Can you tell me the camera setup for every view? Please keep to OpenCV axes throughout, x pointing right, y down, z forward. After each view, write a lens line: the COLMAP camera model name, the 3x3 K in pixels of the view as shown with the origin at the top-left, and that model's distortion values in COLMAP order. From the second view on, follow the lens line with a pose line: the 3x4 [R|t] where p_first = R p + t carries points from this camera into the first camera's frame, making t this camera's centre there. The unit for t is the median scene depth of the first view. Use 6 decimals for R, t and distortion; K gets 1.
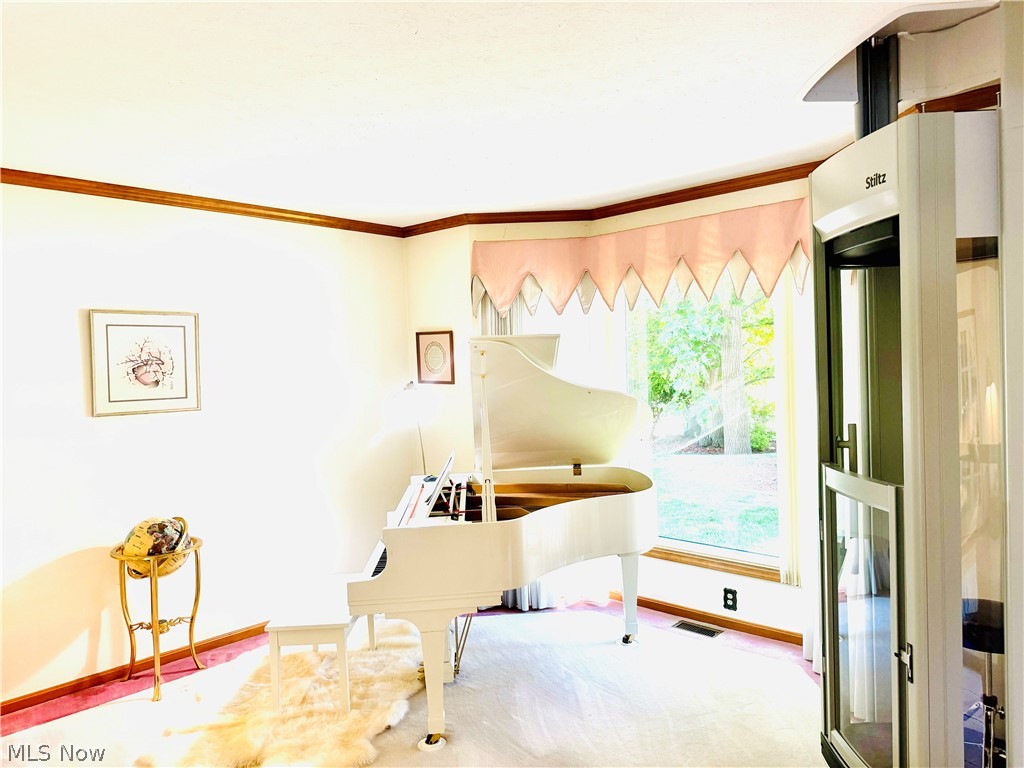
lens RADIAL K [[715.4, 0, 512.0], [0, 715.4, 384.0], [0, 0, 1]] dist [0.047833, -0.072229]
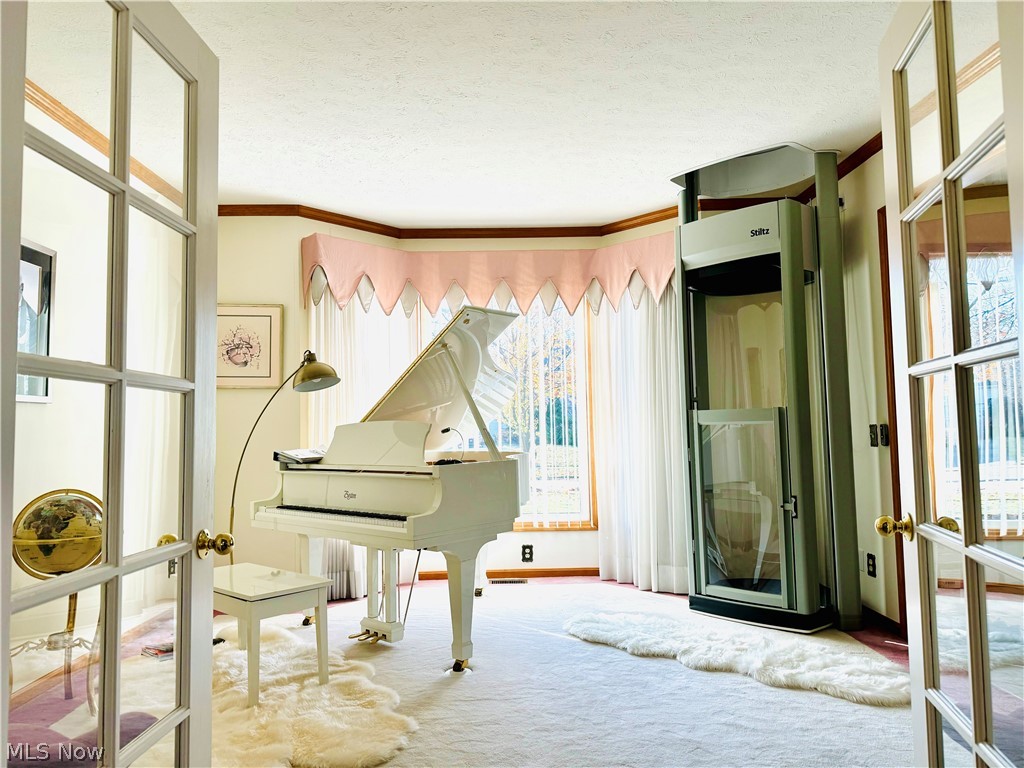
lens RADIAL K [[676.9, 0, 512.0], [0, 676.9, 384.0], [0, 0, 1]] dist [0.002866, 0.000321]
pose [[0.708635, 0.068599, 0.702232, -0.566885], [0.016776, 0.993343, -0.113966, 0.140545], [-0.705376, 0.092541, 0.702767, 0.163600]]
